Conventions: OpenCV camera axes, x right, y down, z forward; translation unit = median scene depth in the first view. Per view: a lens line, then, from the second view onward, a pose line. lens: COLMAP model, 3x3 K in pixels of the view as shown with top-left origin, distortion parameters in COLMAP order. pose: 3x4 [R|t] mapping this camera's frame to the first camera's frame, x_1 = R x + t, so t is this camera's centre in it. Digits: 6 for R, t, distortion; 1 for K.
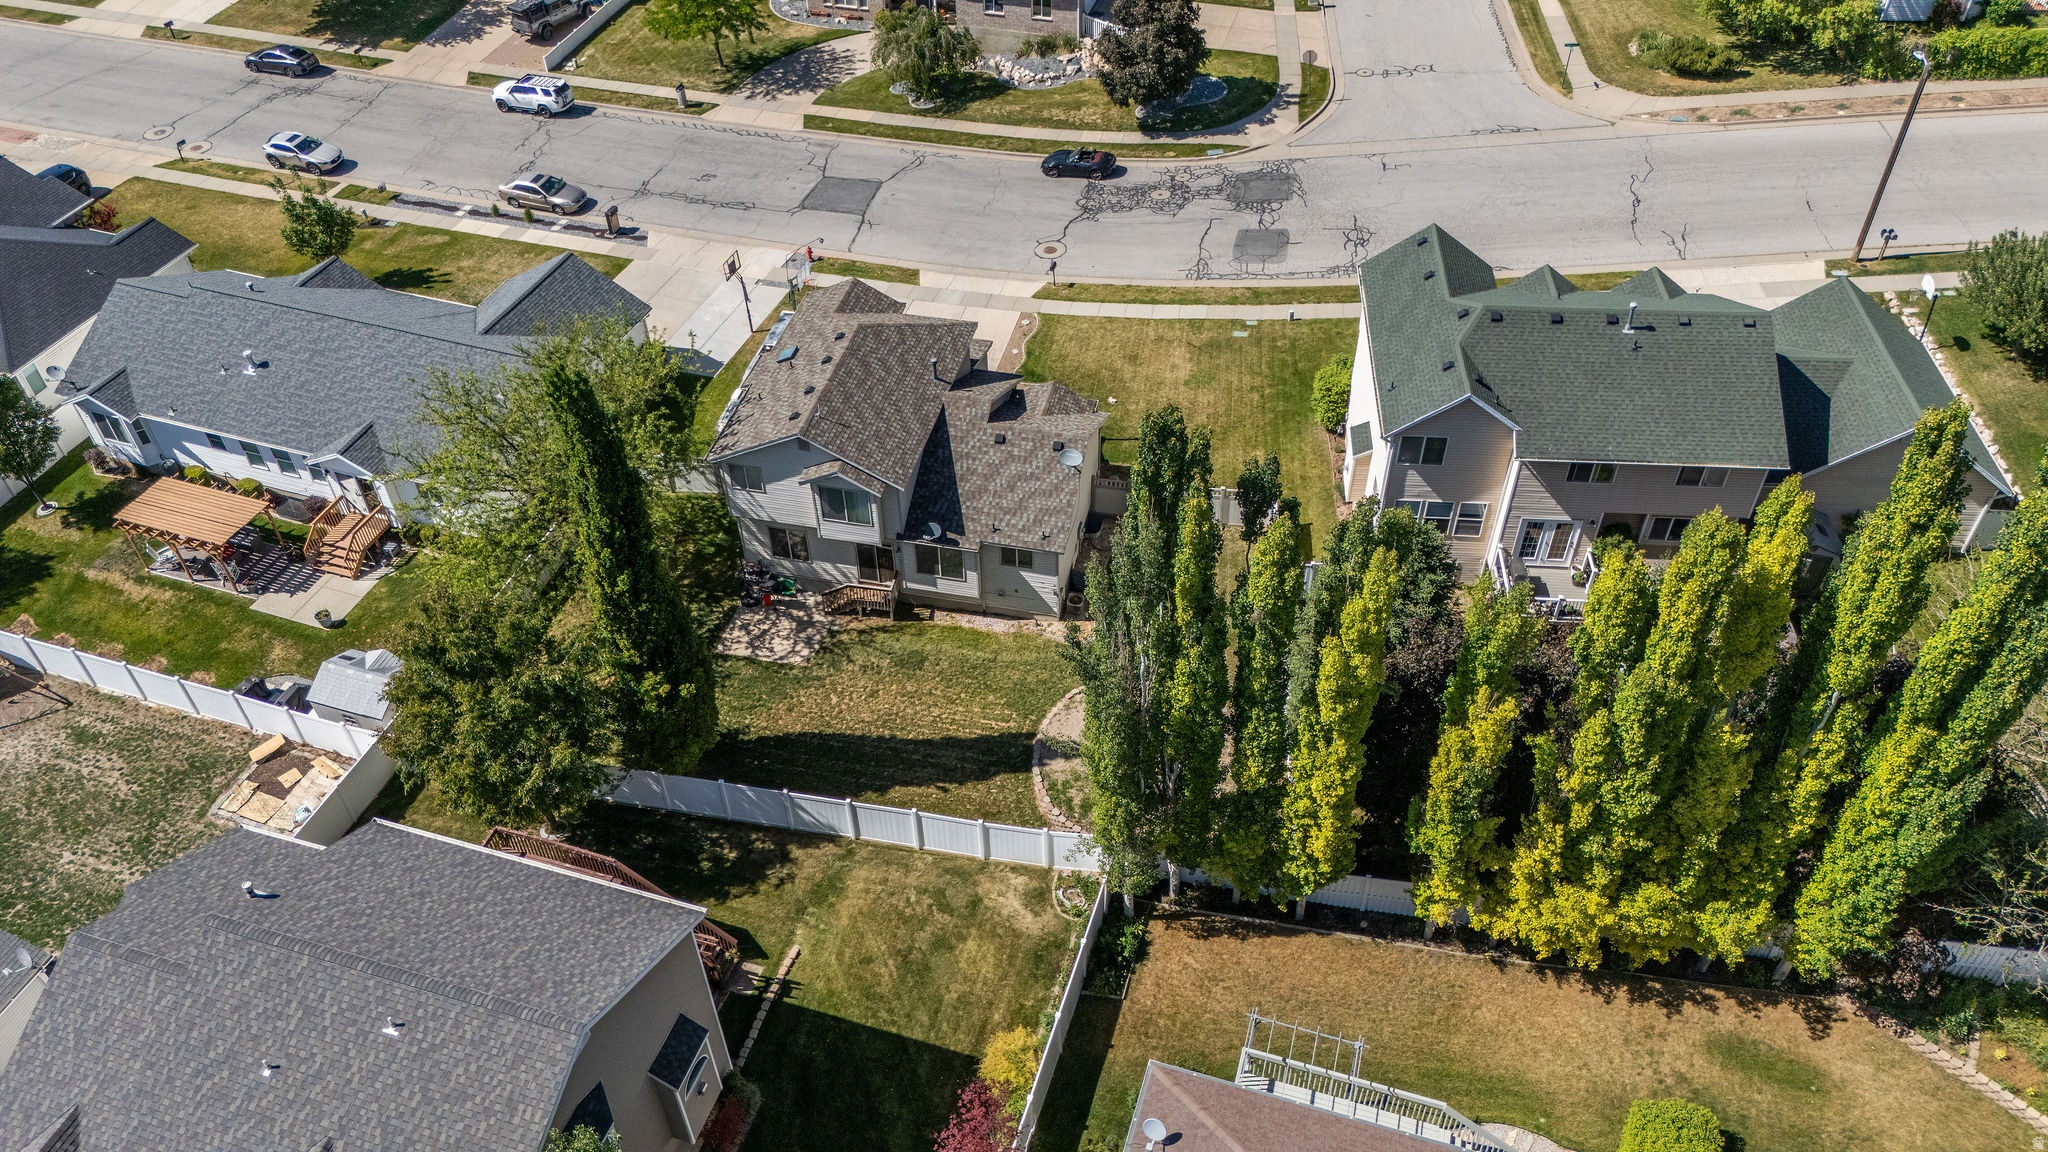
lens RADIAL K [[1504.0, 0, 1024.0], [0, 1504.0, 576.0], [0, 0, 1]] dist [0.081651, -0.081174]
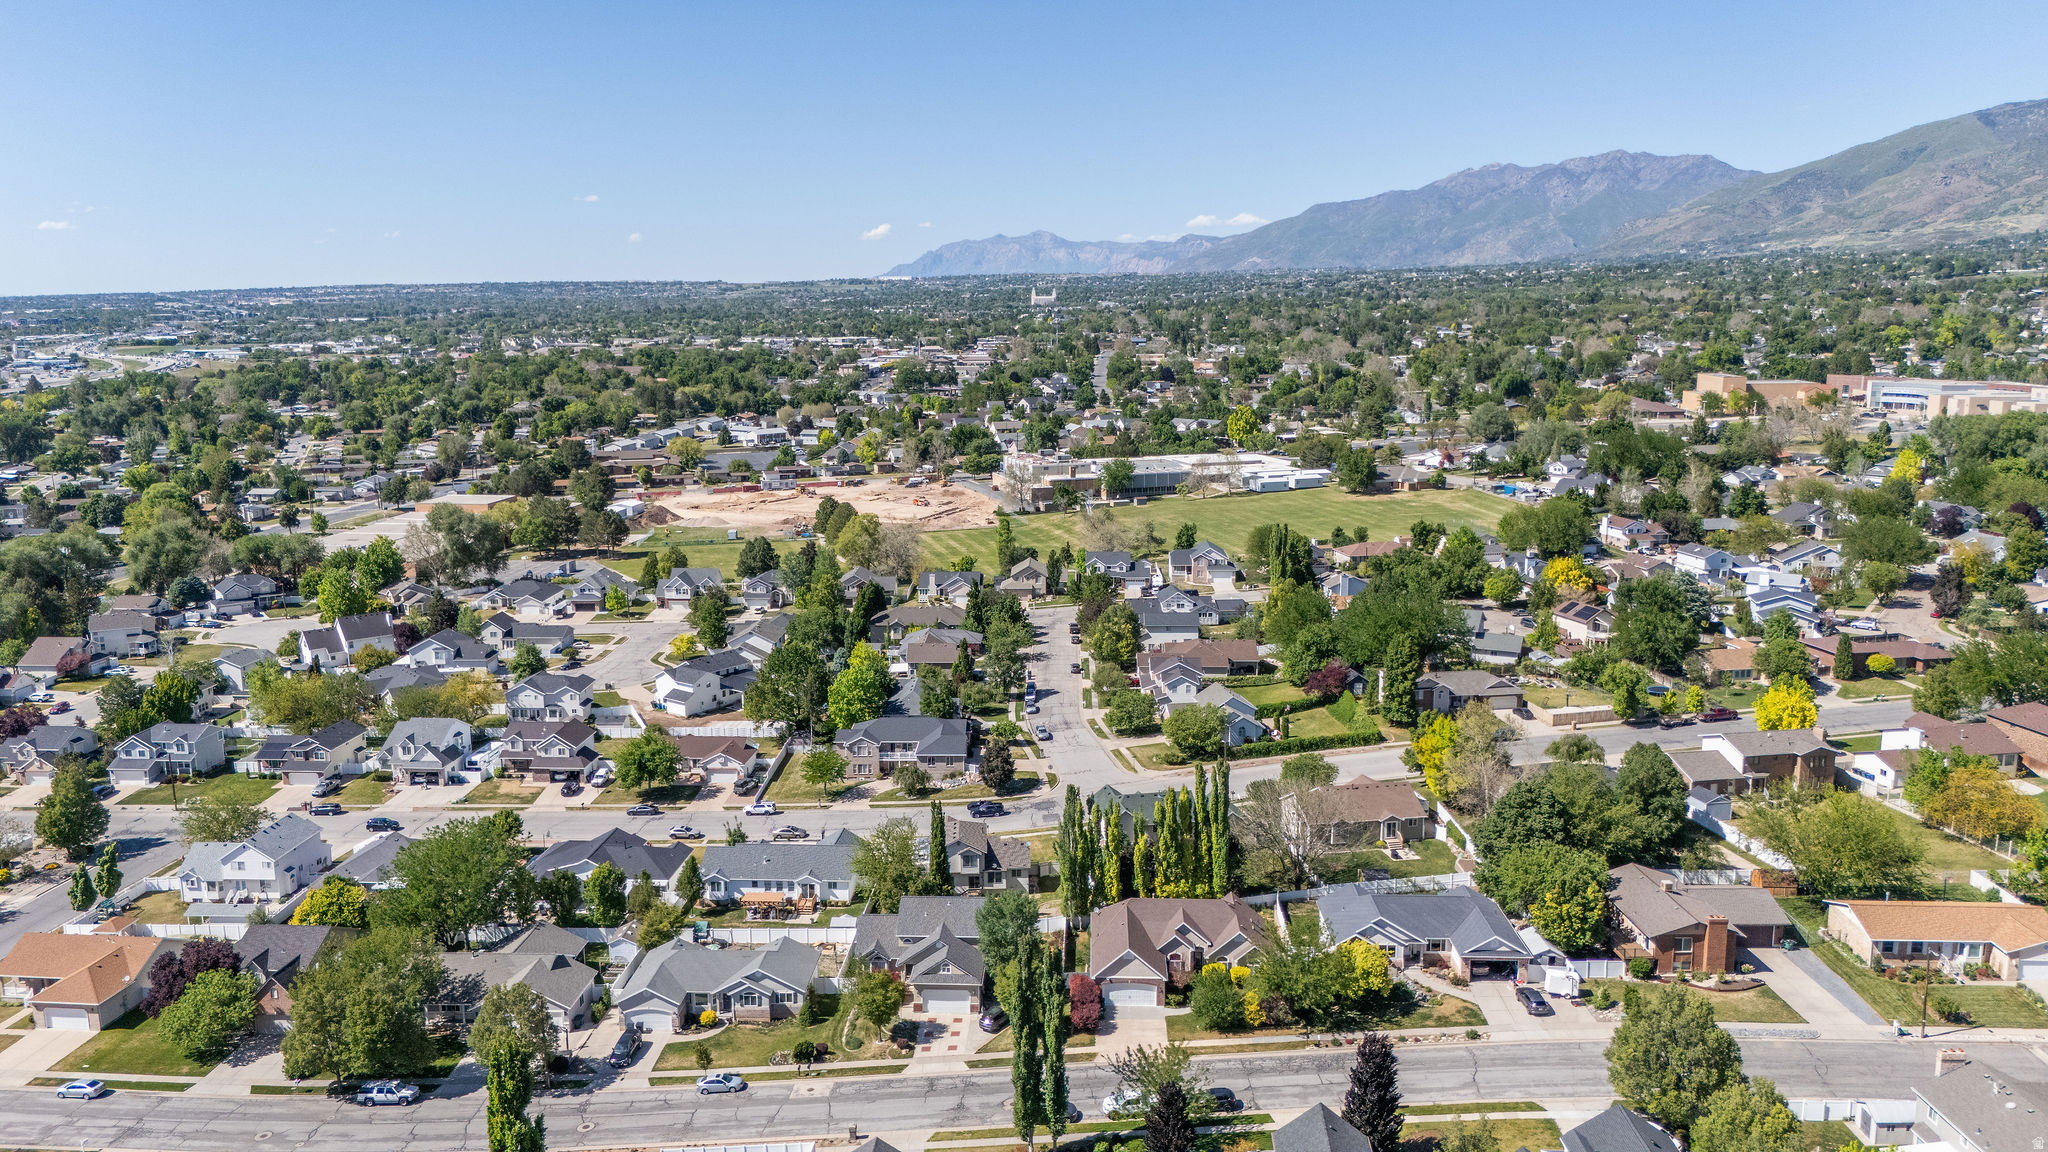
lens RADIAL K [[1504.0, 0, 1024.0], [0, 1504.0, 576.0], [0, 0, 1]] dist [0.081651, -0.081174]
pose [[0.966193, -0.036696, 0.255196, -0.870383], [0.168469, 0.839136, -0.517174, 1.244429], [-0.195165, 0.542683, 0.816949, -2.305625]]
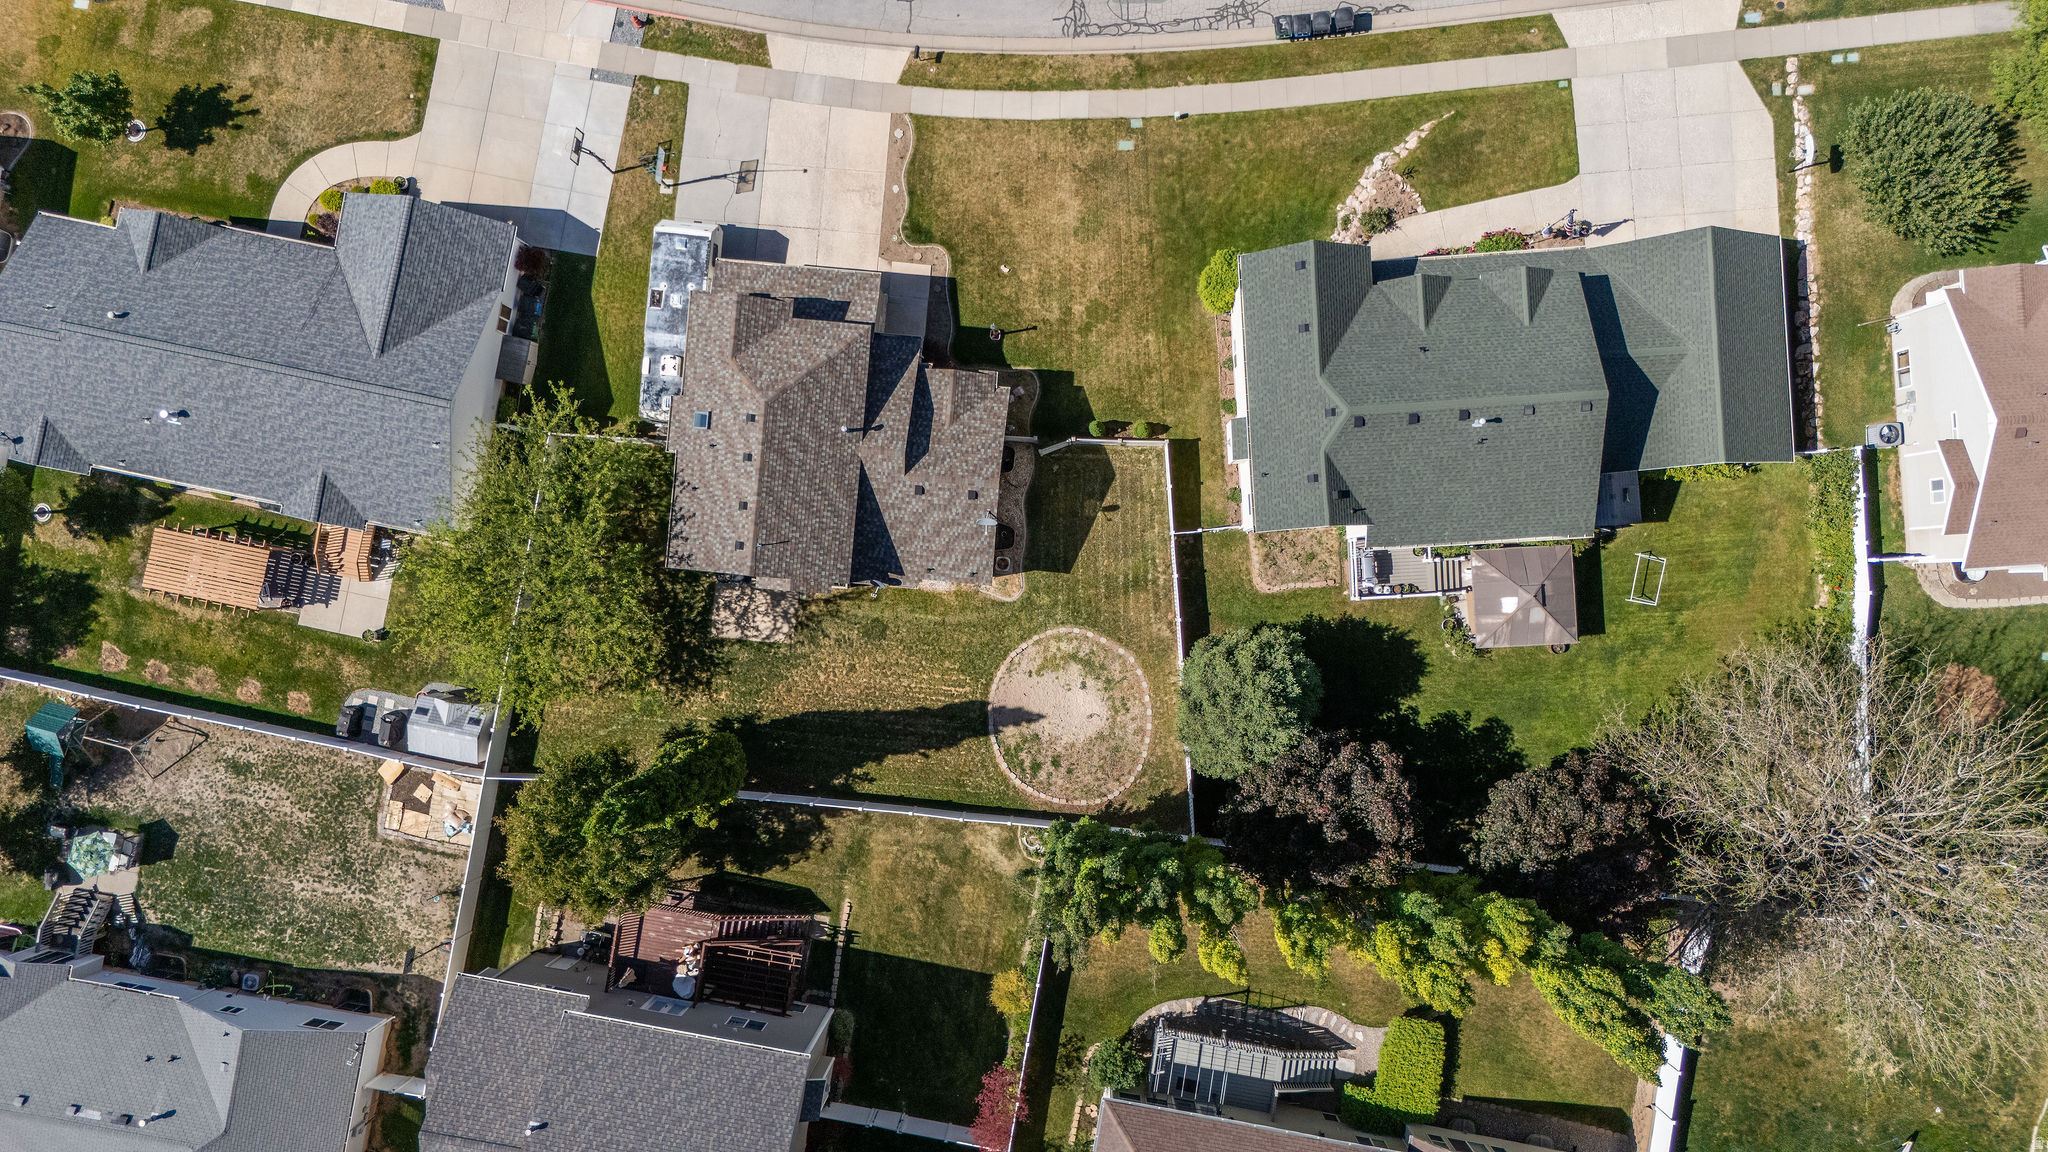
lens RADIAL K [[1504.0, 0, 1024.0], [0, 1504.0, 576.0], [0, 0, 1]] dist [0.081651, -0.081174]
pose [[0.989945, -0.140956, -0.011810, 0.065202], [0.106109, 0.684804, 0.720961, -0.845289], [-0.093536, -0.714965, 0.692875, 0.179894]]
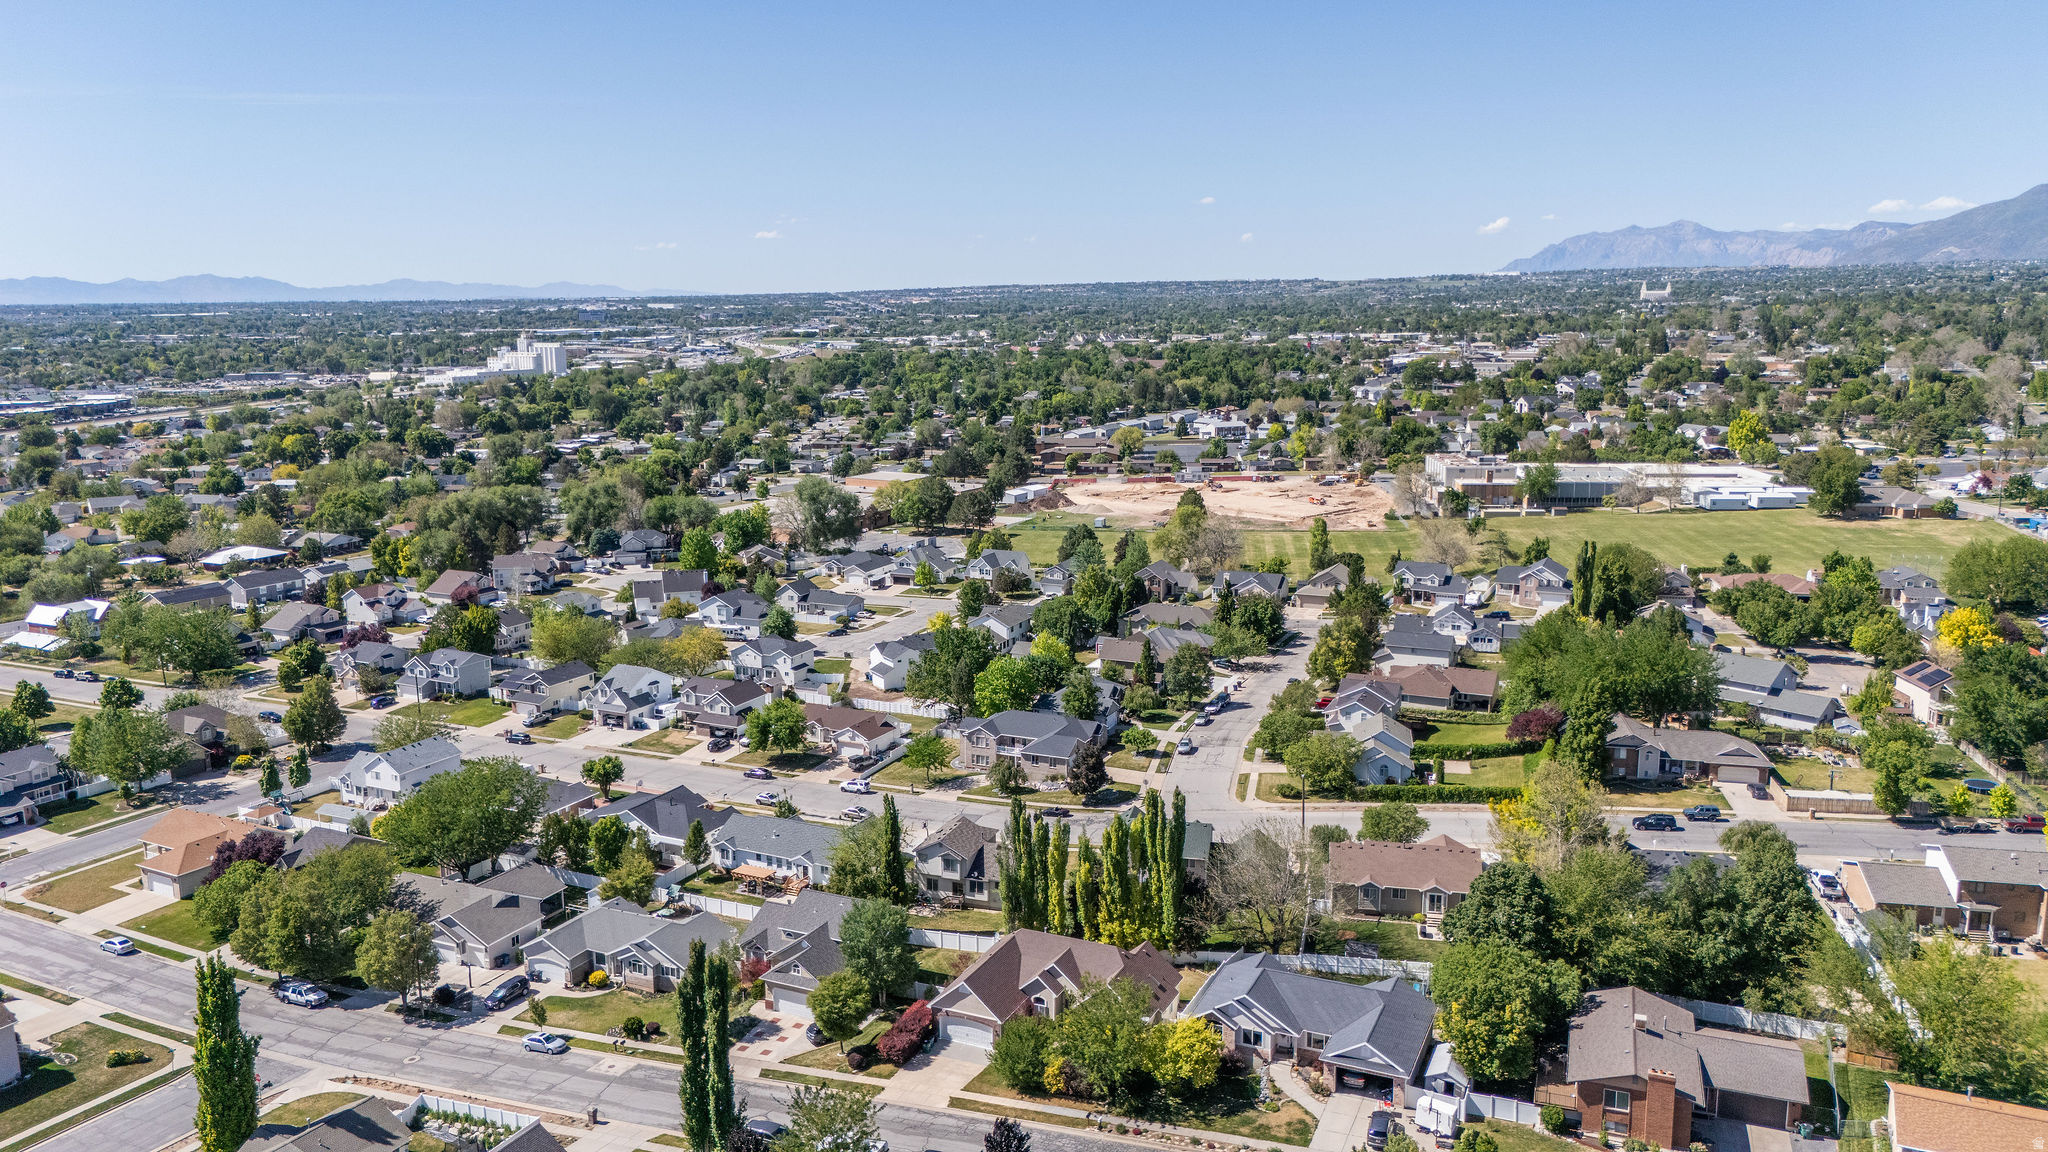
lens RADIAL K [[1504.0, 0, 1024.0], [0, 1504.0, 576.0], [0, 0, 1]] dist [0.081651, -0.081174]
pose [[0.991523, 0.037206, -0.124487, 0.436804], [-0.098121, 0.842472, -0.529729, 1.164577], [0.085168, 0.537454, 0.838982, -2.152157]]
